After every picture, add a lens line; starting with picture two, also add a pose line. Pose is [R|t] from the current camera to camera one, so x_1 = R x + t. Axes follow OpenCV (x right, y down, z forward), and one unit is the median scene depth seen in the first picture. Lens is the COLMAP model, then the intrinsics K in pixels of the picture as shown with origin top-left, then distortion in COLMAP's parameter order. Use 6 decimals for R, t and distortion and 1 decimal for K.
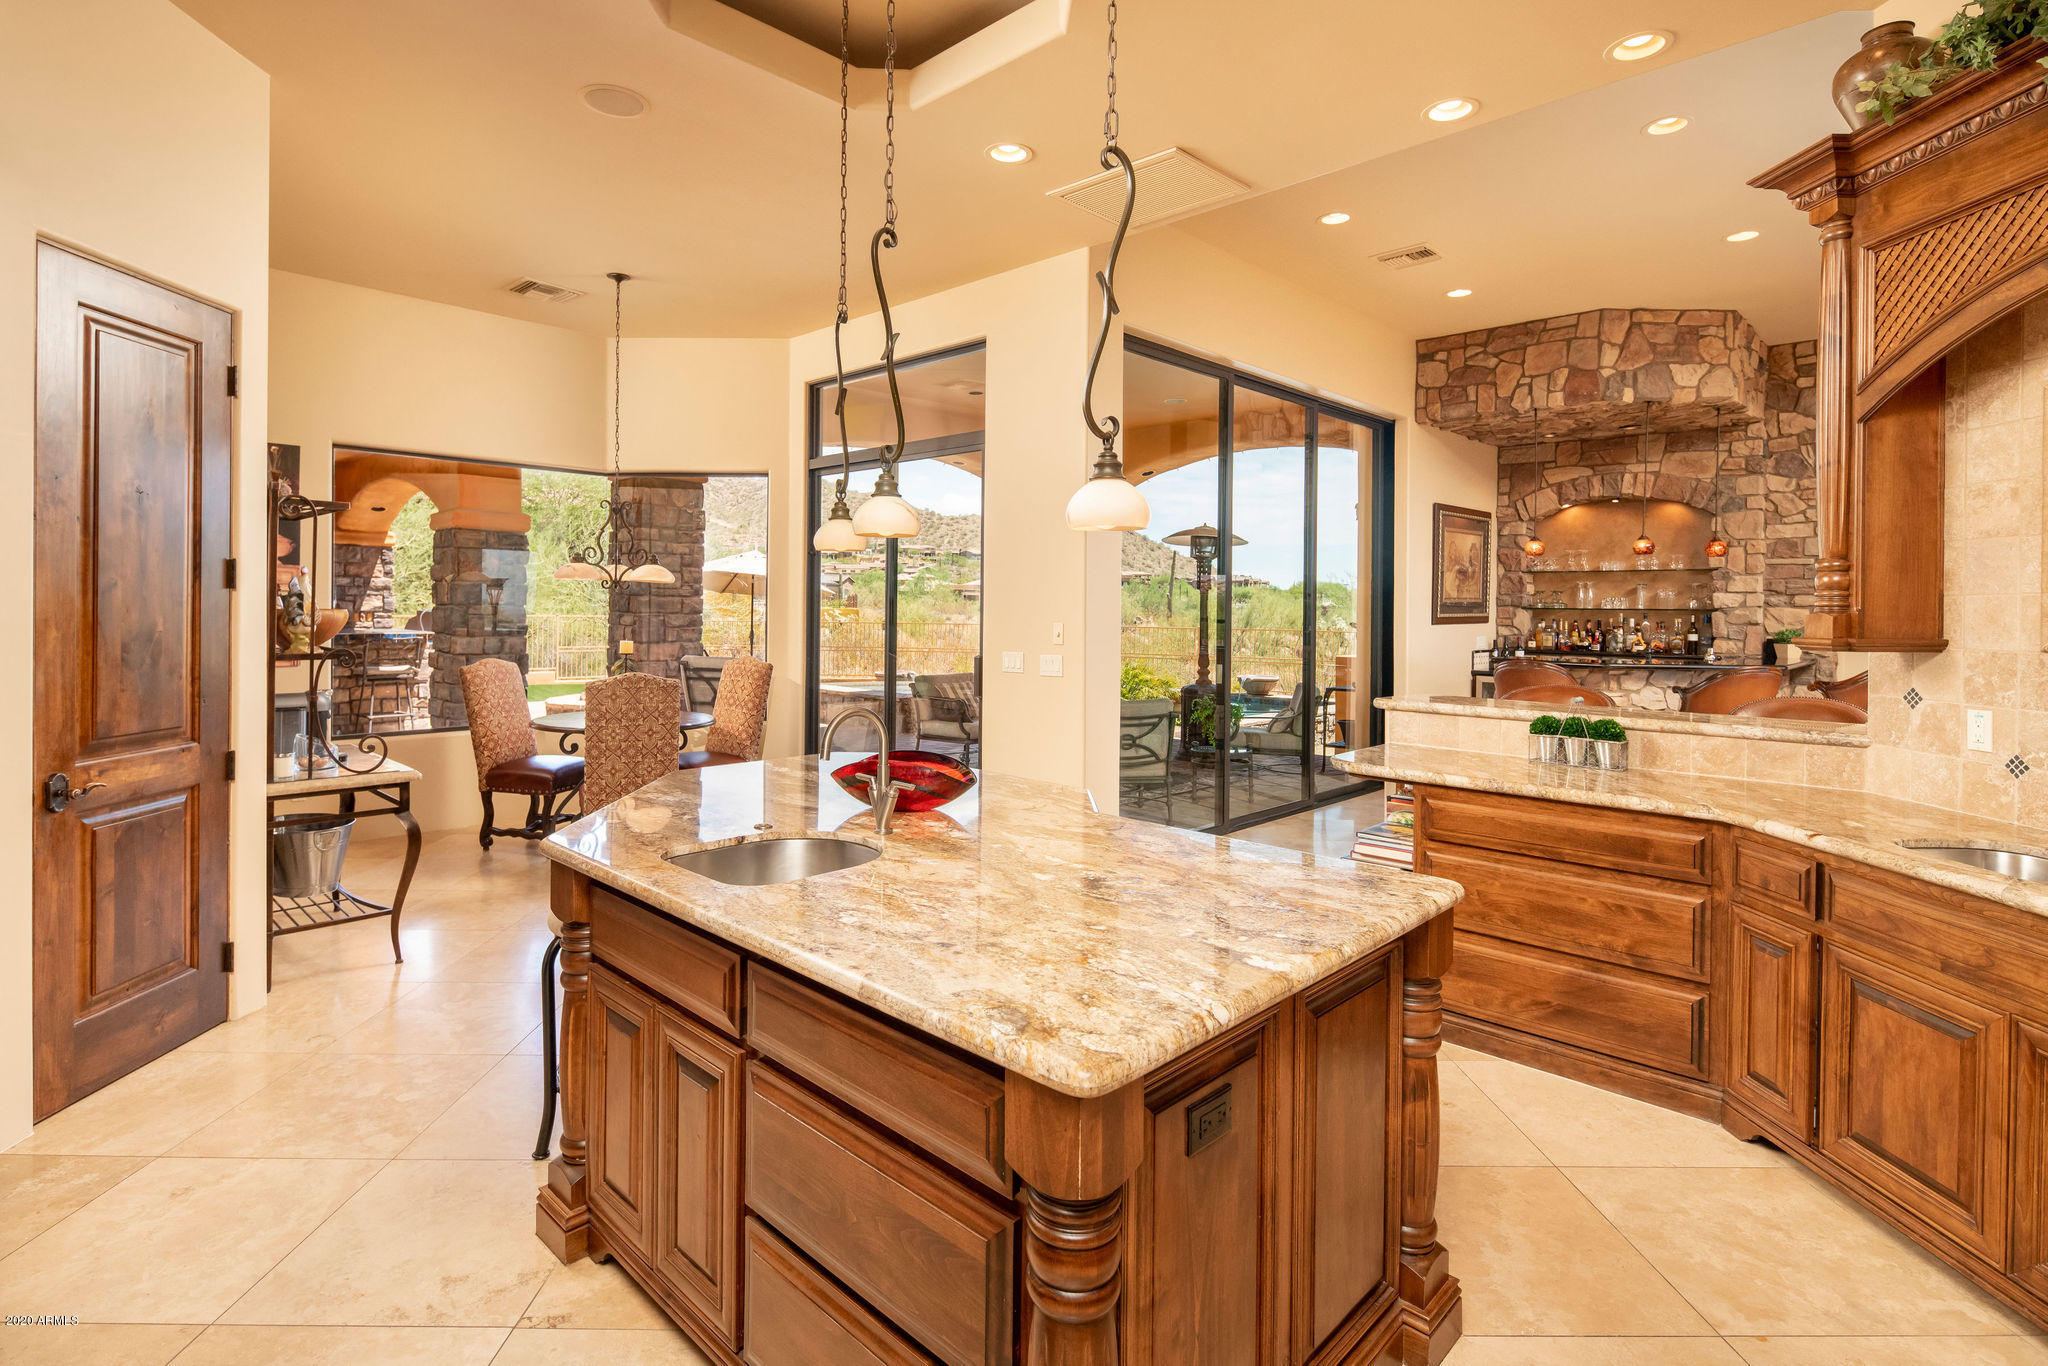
lens RADIAL K [[1010.9, 0, 1025.0], [0, 1010.9, 618.3], [0, 0, 1]] dist [-0.000198, -0.000685]
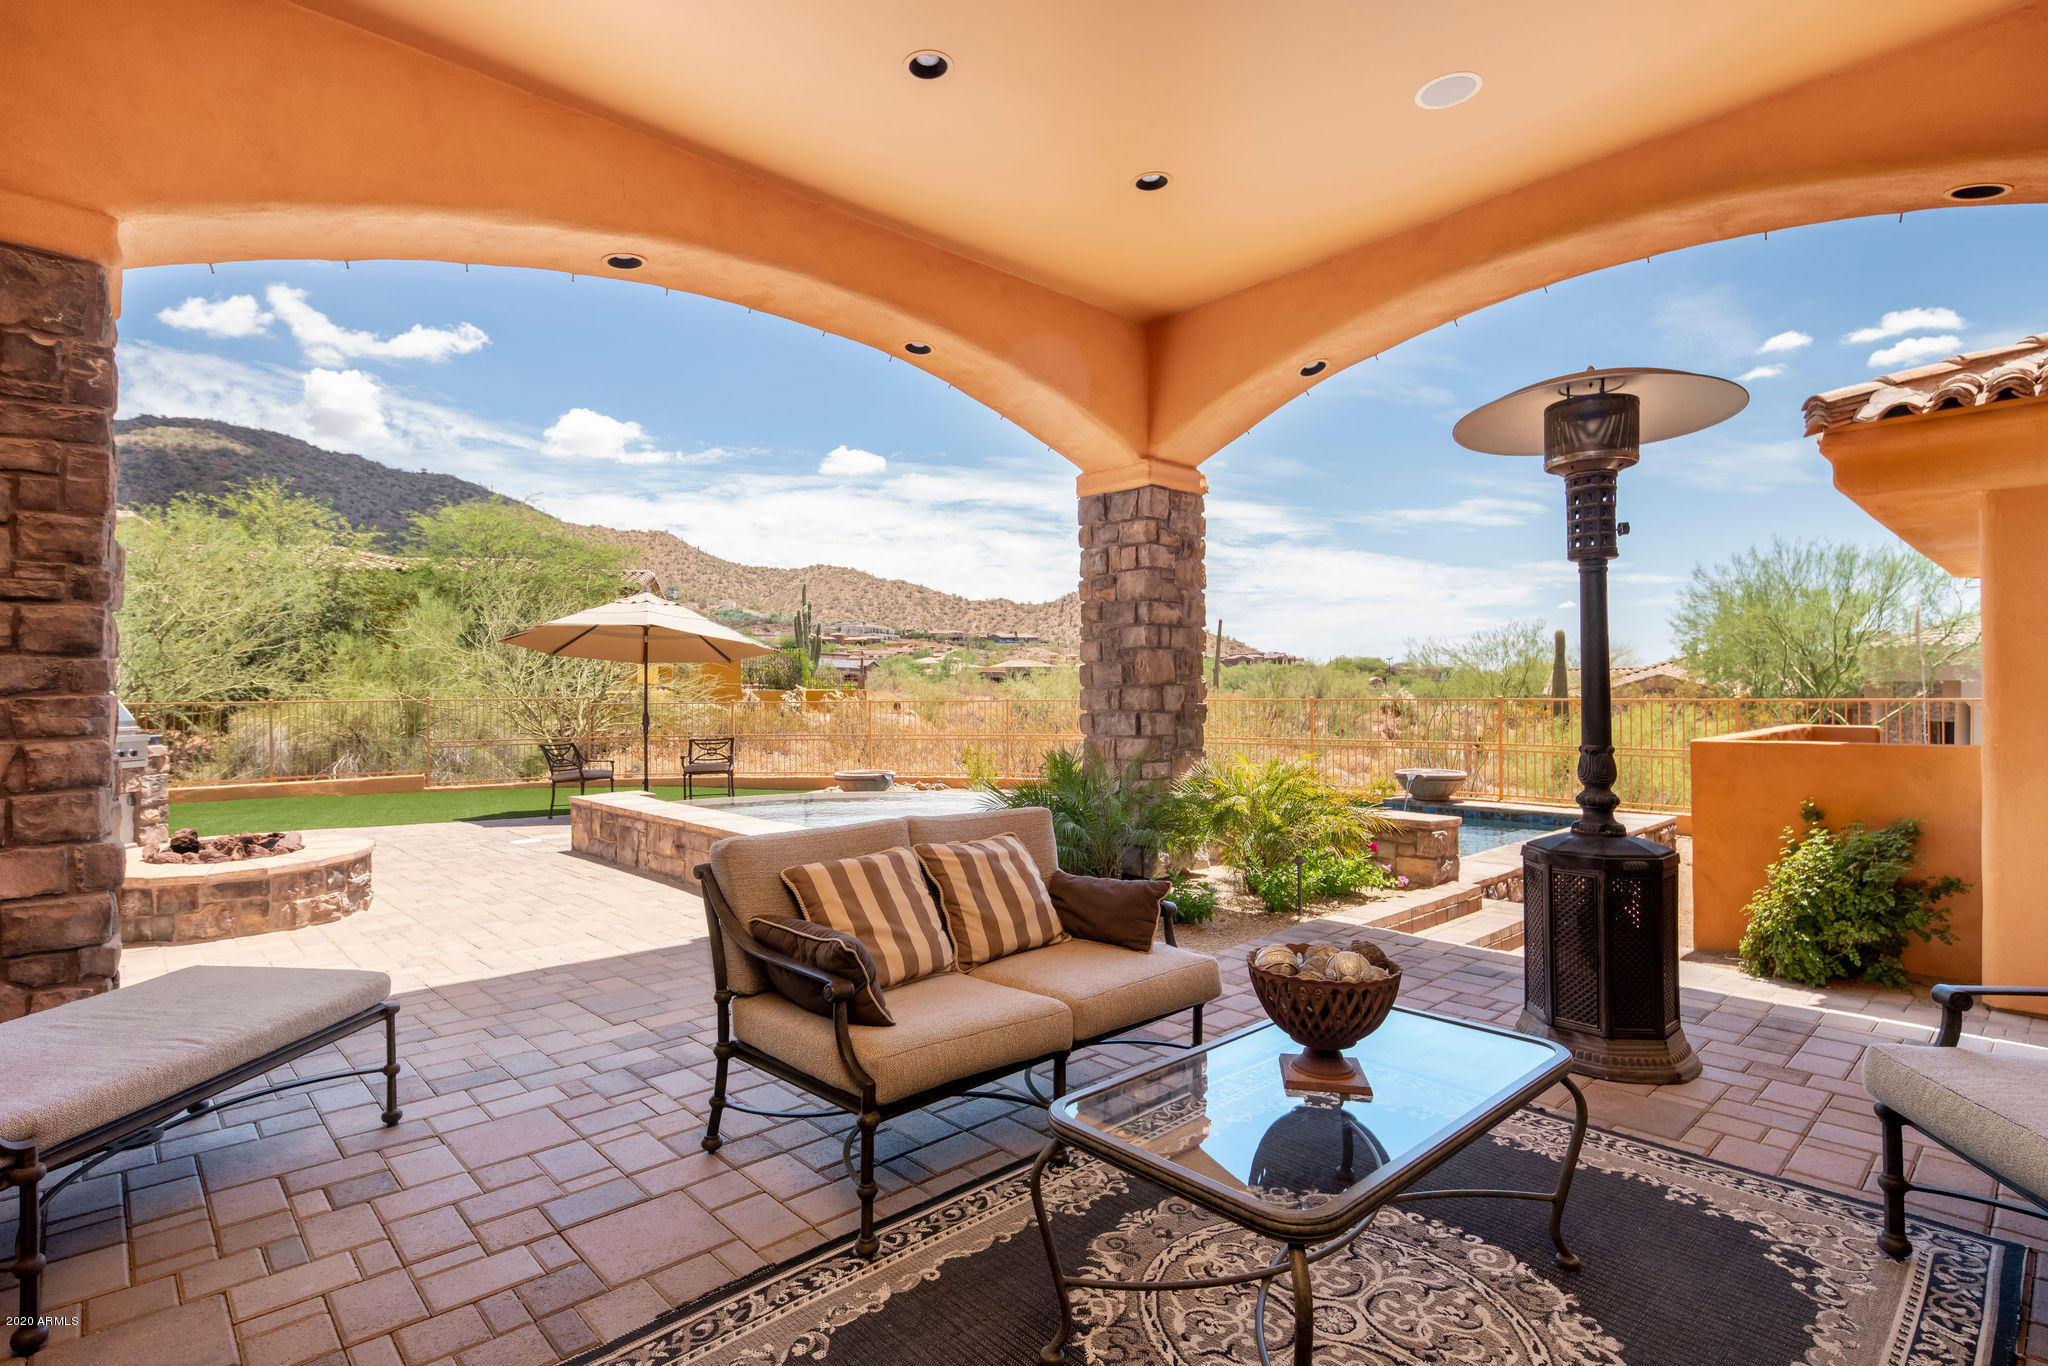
lens RADIAL K [[1010.9, 0, 974.6], [0, 1010.9, 689.6], [0, 0, 1]] dist [-0.000198, -0.000685]
pose [[0.996736, -0.020291, -0.078139, -0.008197], [0.019361, 0.999733, -0.012641, 0.019080], [0.078375, 0.011087, 0.996862, 0.780953]]
